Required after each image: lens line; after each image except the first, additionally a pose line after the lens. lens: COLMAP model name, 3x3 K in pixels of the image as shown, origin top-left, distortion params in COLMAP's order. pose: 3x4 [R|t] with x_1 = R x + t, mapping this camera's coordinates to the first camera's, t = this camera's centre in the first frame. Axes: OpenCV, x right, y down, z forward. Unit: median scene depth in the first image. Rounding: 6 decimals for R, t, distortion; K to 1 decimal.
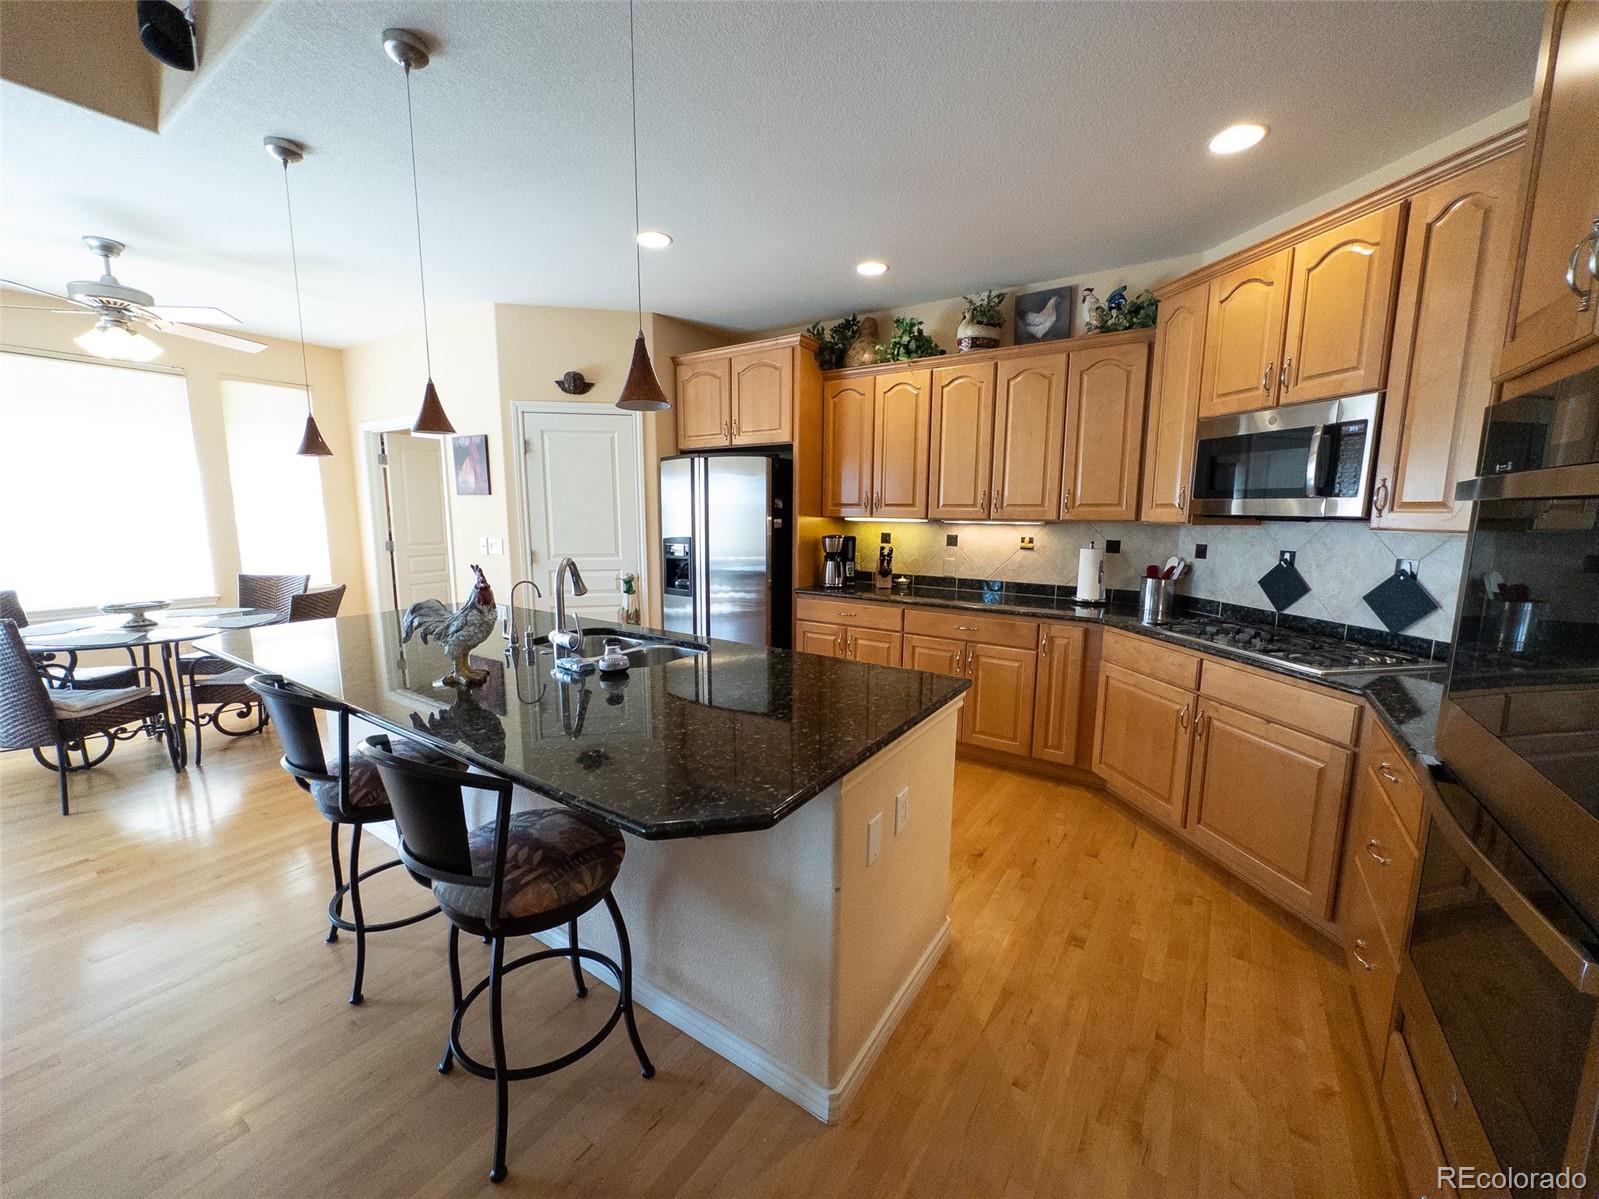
lens RADIAL K [[633.3, 0, 797.4], [0, 633.3, 601.5], [0, 0, 1]] dist [-0.002538, -0.000075]
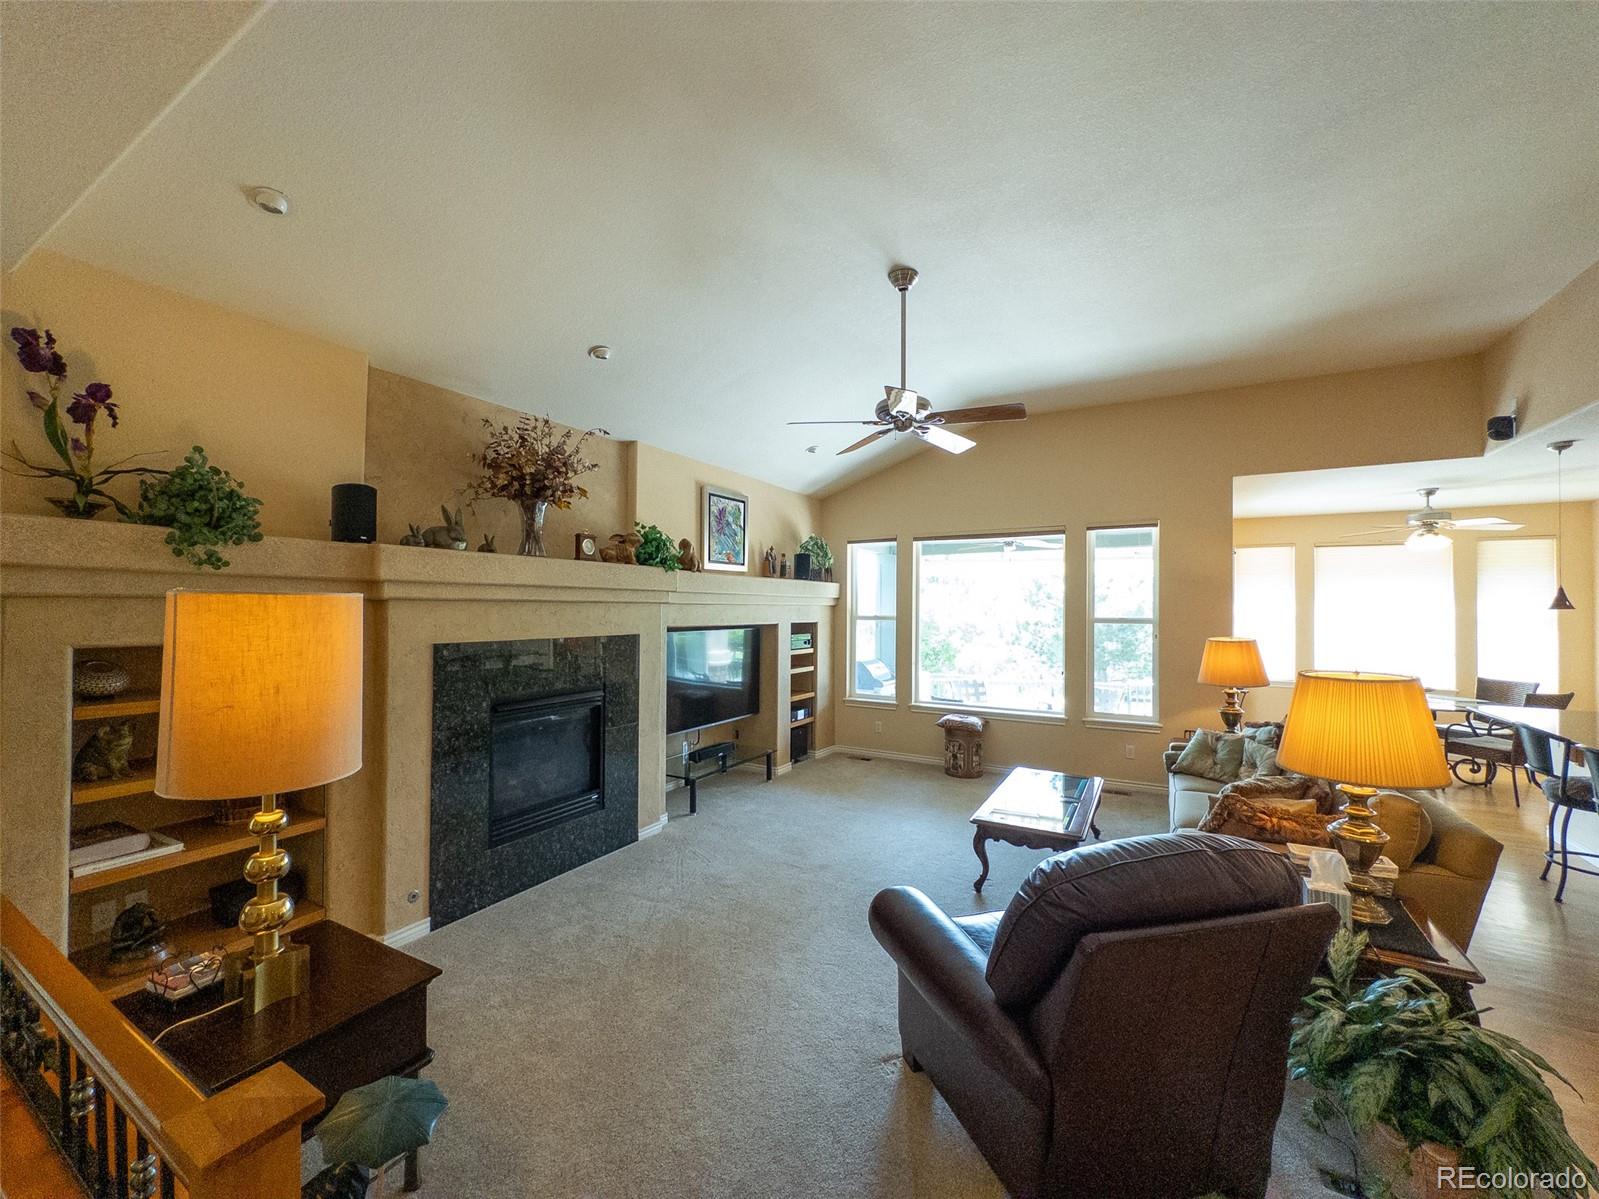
lens RADIAL K [[633.3, 0, 796.8], [0, 633.3, 602.3], [0, 0, 1]] dist [-0.002538, -0.000075]
pose [[0.063295, -0.013146, -0.997908, 0.611220], [-0.147923, 0.988745, -0.022408, 0.068764], [0.986971, 0.149031, 0.060638, -0.868183]]
